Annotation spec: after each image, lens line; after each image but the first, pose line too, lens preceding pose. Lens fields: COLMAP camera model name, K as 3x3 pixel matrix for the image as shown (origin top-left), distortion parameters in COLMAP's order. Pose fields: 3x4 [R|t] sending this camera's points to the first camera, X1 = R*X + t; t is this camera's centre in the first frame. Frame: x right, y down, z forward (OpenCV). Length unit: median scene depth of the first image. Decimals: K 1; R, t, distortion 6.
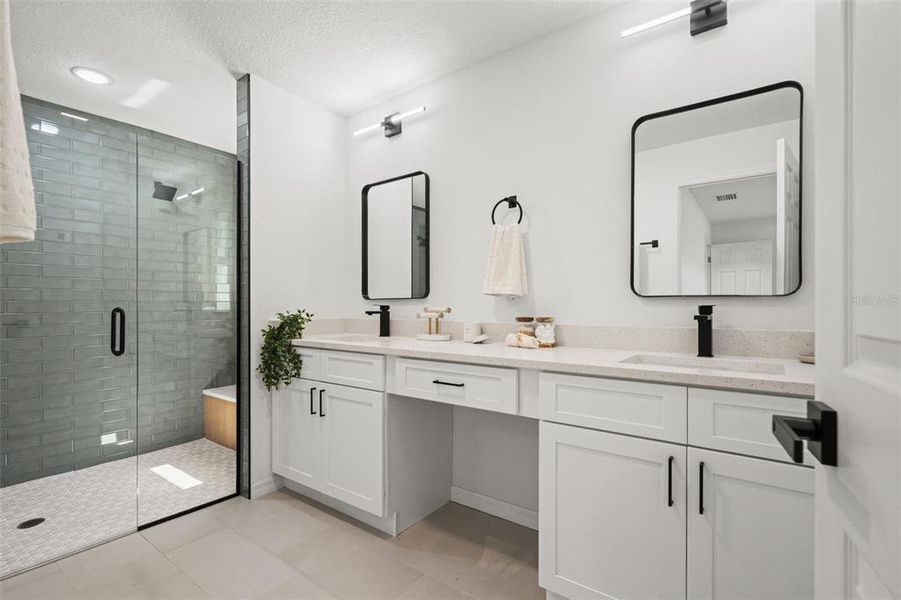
lens RADIAL K [[416.1, 0, 441.3], [0, 416.1, 295.2], [0, 0, 1]] dist [-0.001252, 0.000048]
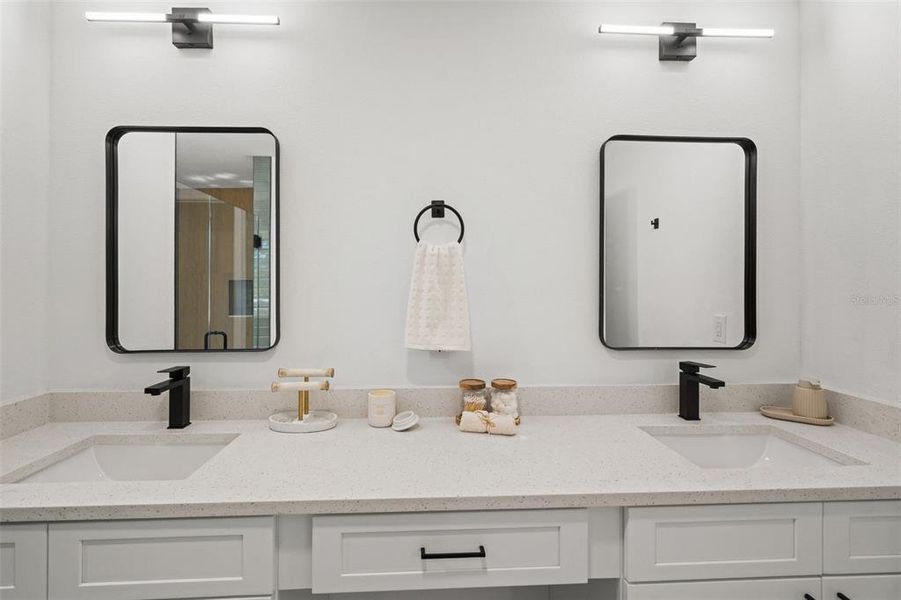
lens RADIAL K [[418.0, 0, 449.7], [0, 418.0, 285.6], [0, 0, 1]] dist [0.000384, 0.000216]
pose [[0.768269, 0.006933, 0.640089, -0.258903], [-0.011953, 0.999922, 0.003516, -0.102812], [-0.640015, -0.010352, 0.768293, 0.464583]]
